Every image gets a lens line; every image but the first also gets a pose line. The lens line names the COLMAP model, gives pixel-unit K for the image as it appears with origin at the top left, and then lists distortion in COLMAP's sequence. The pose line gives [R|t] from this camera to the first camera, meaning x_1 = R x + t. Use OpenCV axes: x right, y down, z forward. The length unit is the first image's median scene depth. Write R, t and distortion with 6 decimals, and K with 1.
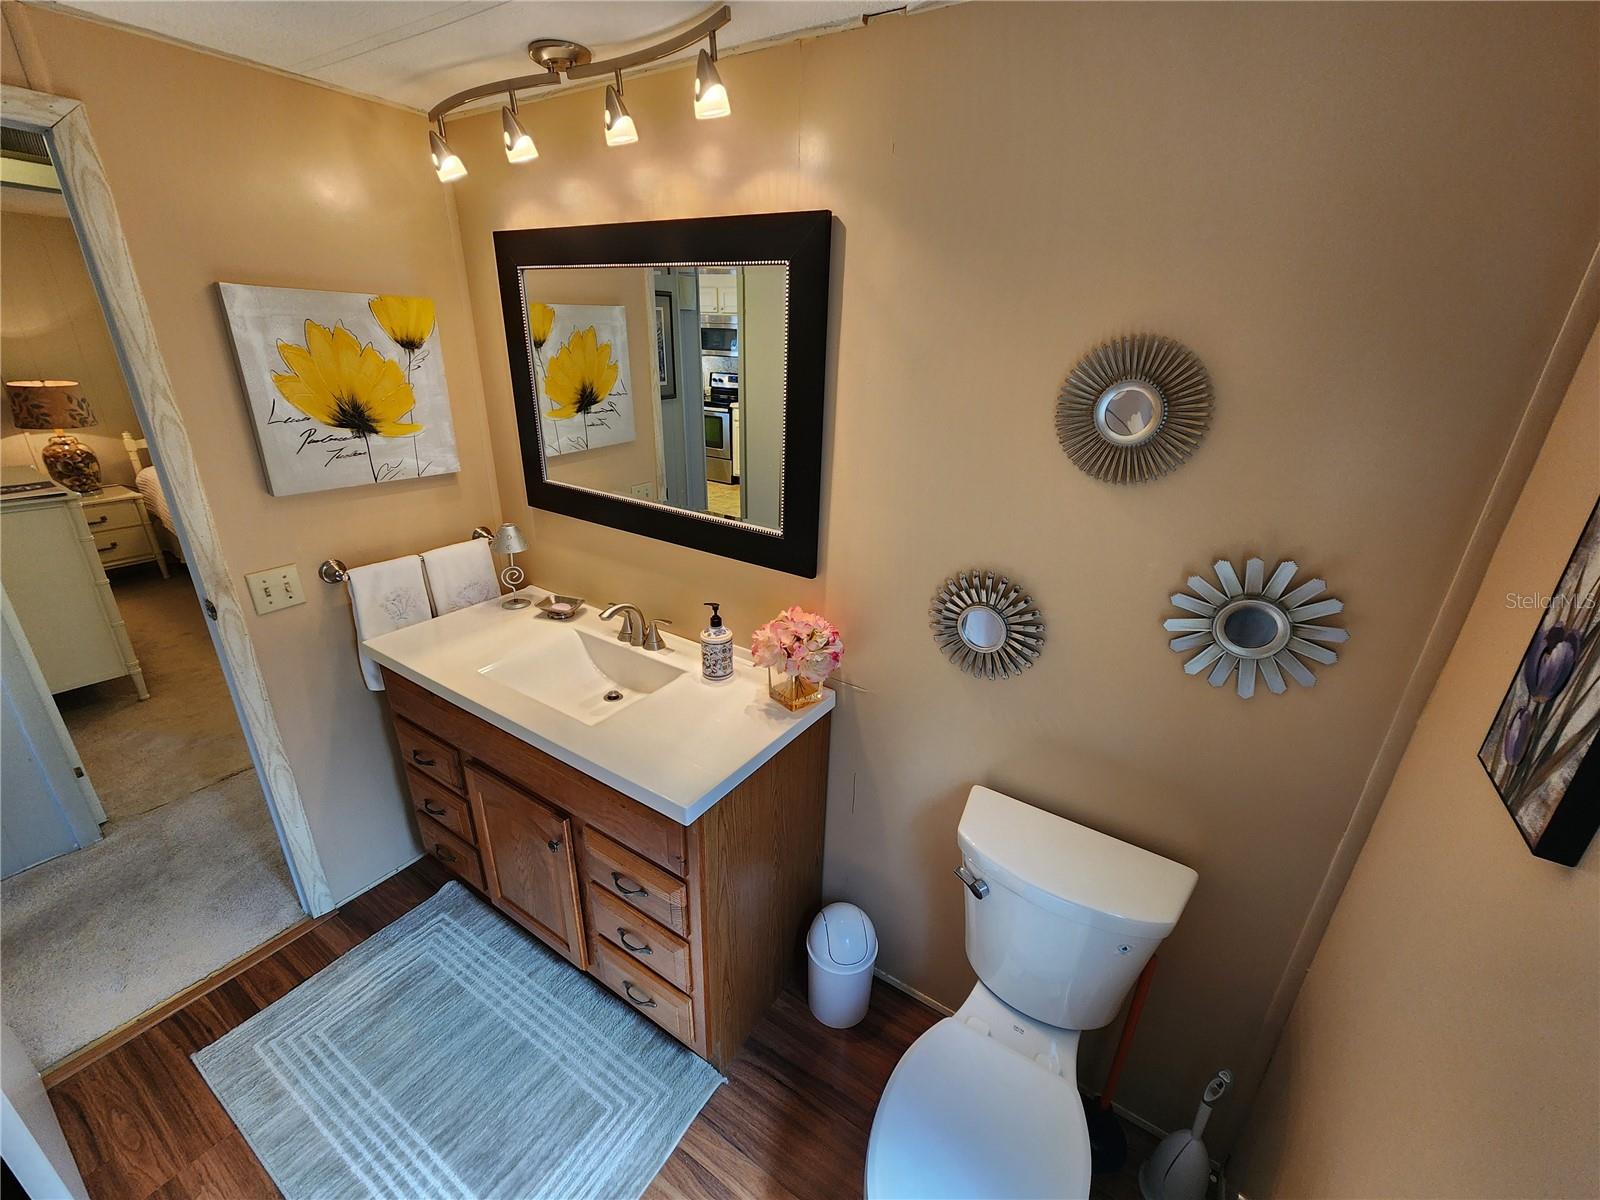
lens RADIAL K [[663.0, 0, 801.0], [0, 663.0, 599.0], [0, 0, 1]] dist [0.002460, 0.000197]
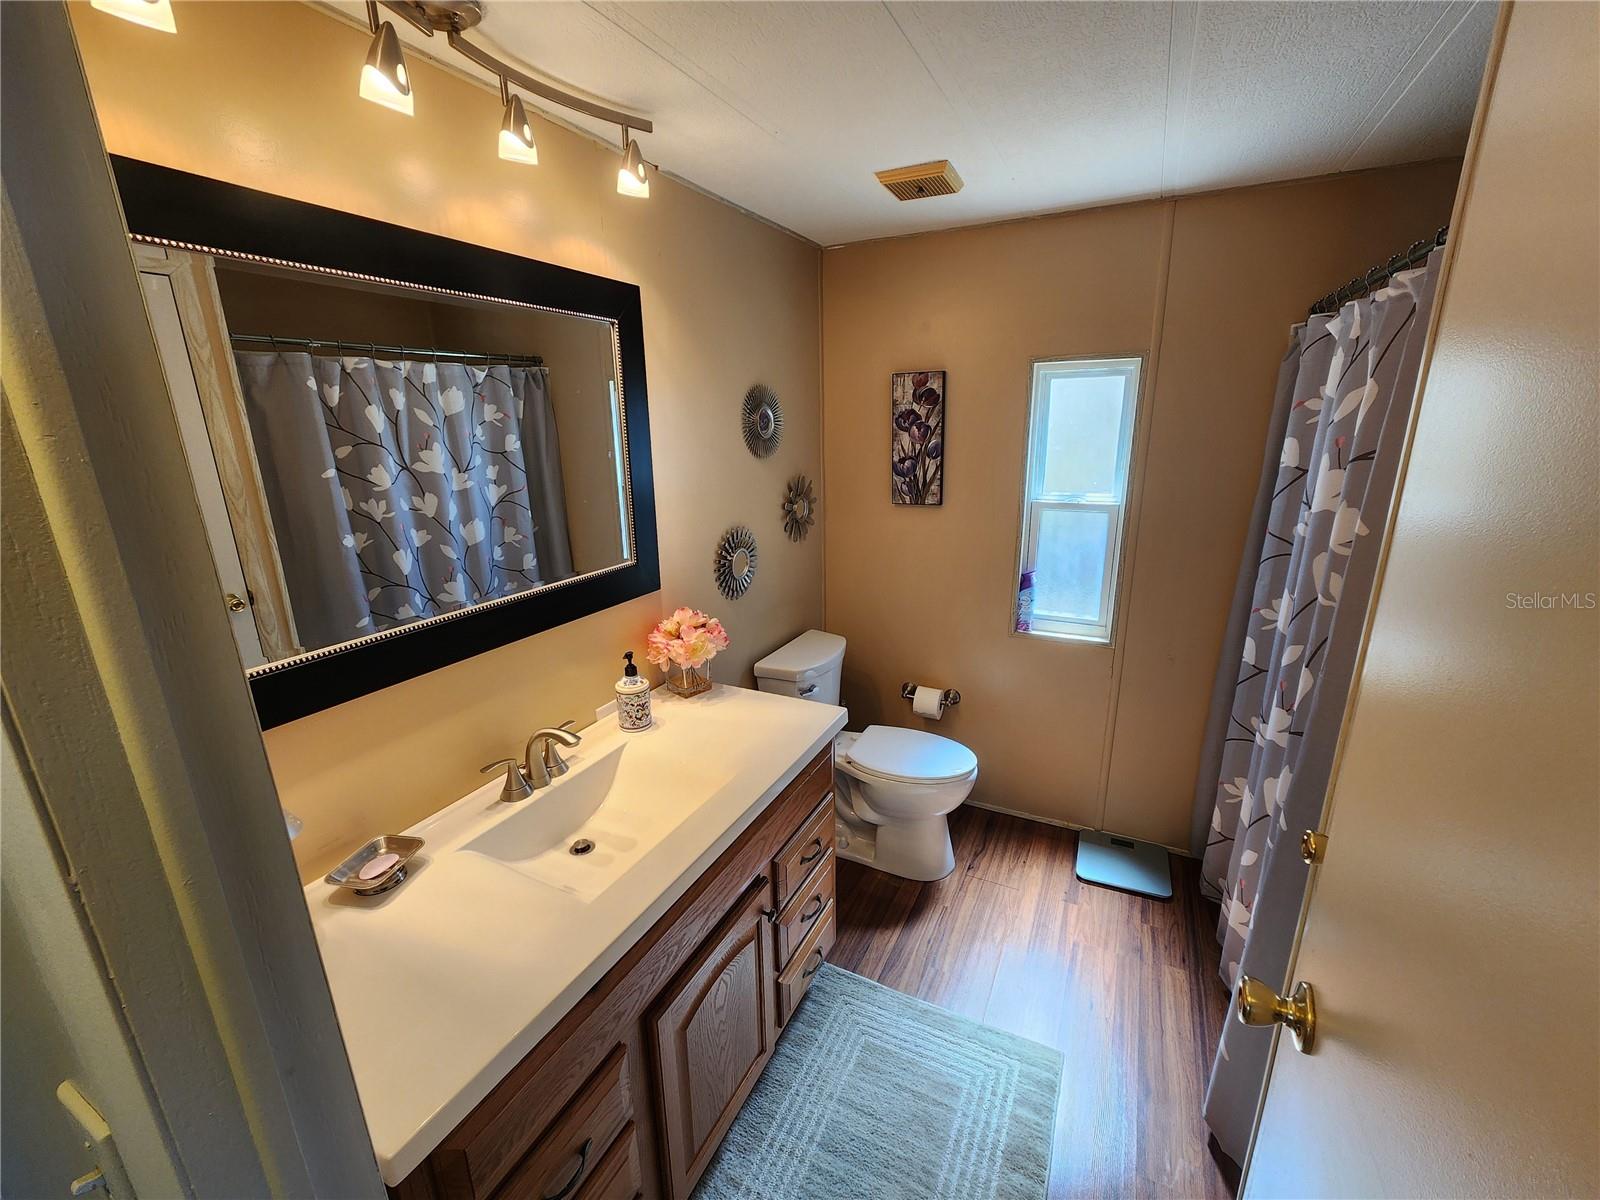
lens RADIAL K [[663.0, 0, 802.1], [0, 663.0, 600.3], [0, 0, 1]] dist [0.002460, 0.000197]
pose [[-0.108716, -0.296135, 0.948939, -0.959877], [0.385079, 0.867518, 0.314843, -0.243382], [-0.916458, 0.399645, 0.019723, 0.651480]]
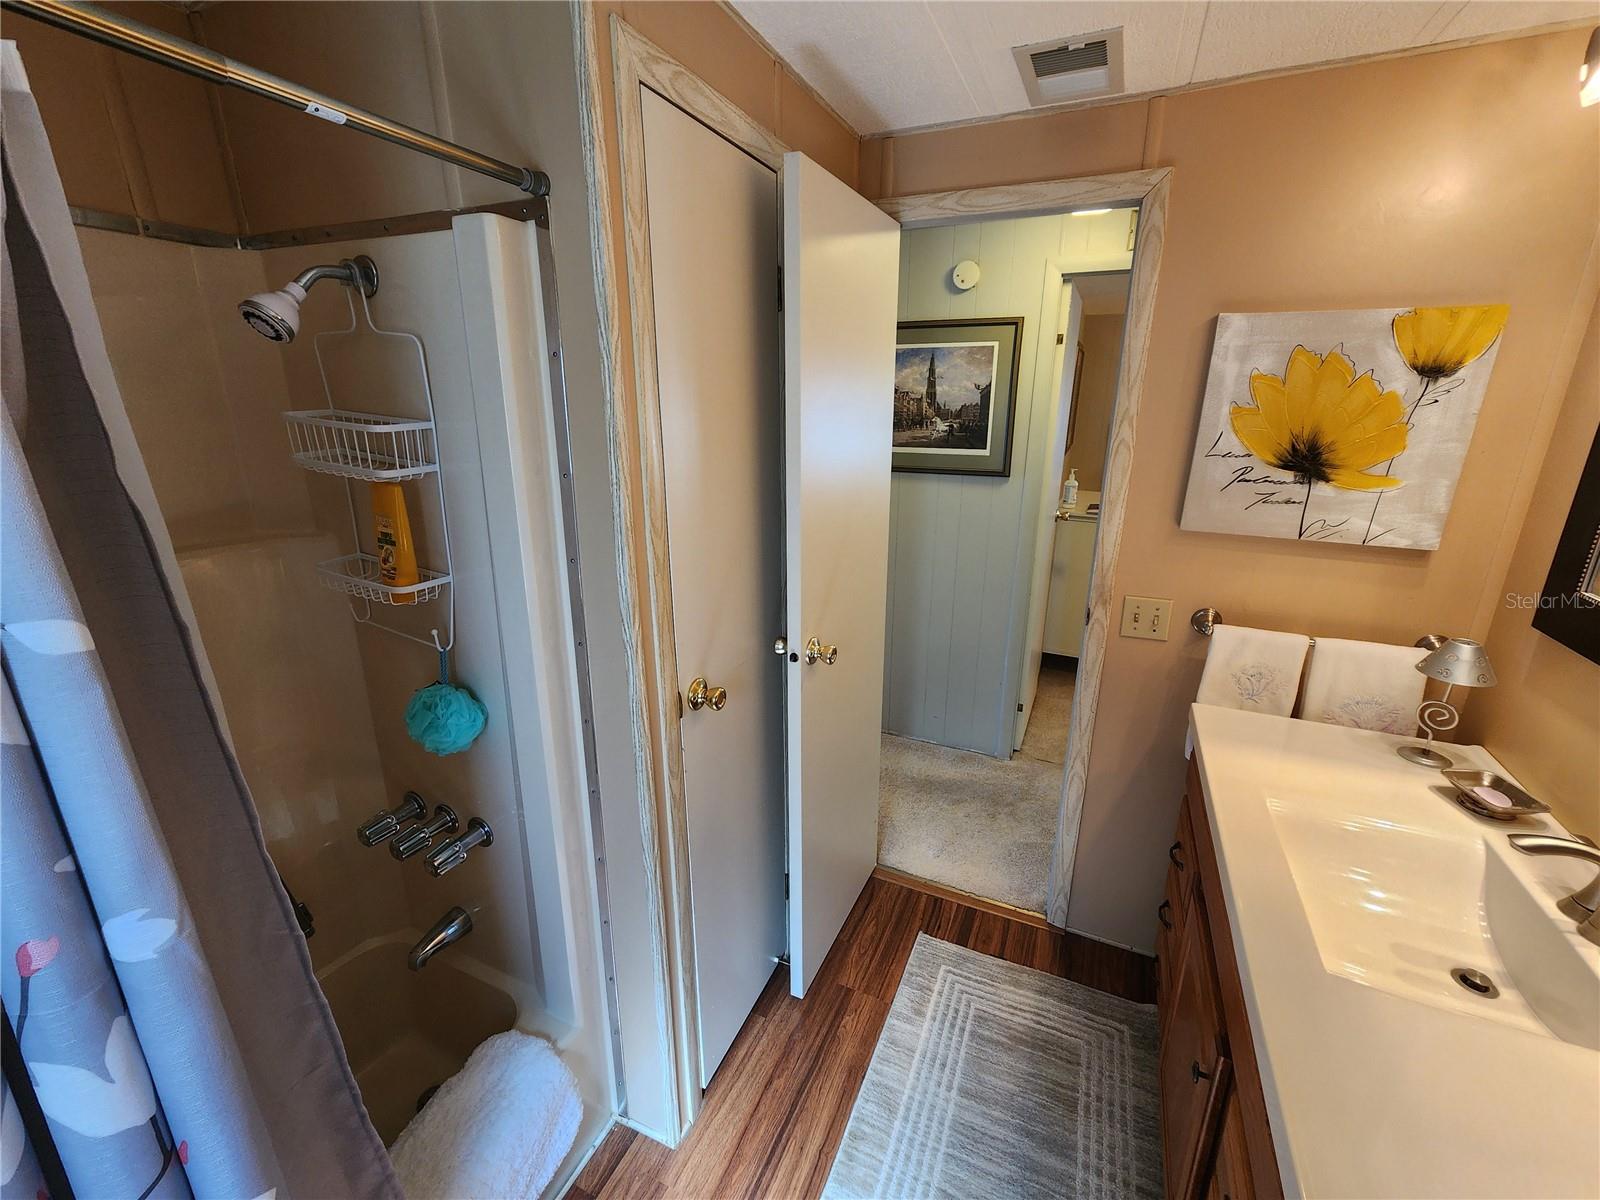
lens RADIAL K [[663.0, 0, 793.7], [0, 663.0, 599.1], [0, 0, 1]] dist [0.002460, 0.000197]
pose [[0.148466, 0.265854, -0.952512, 0.070733], [-0.362568, 0.910750, 0.197685, -0.044704], [0.920056, 0.316001, 0.231605, 0.265300]]
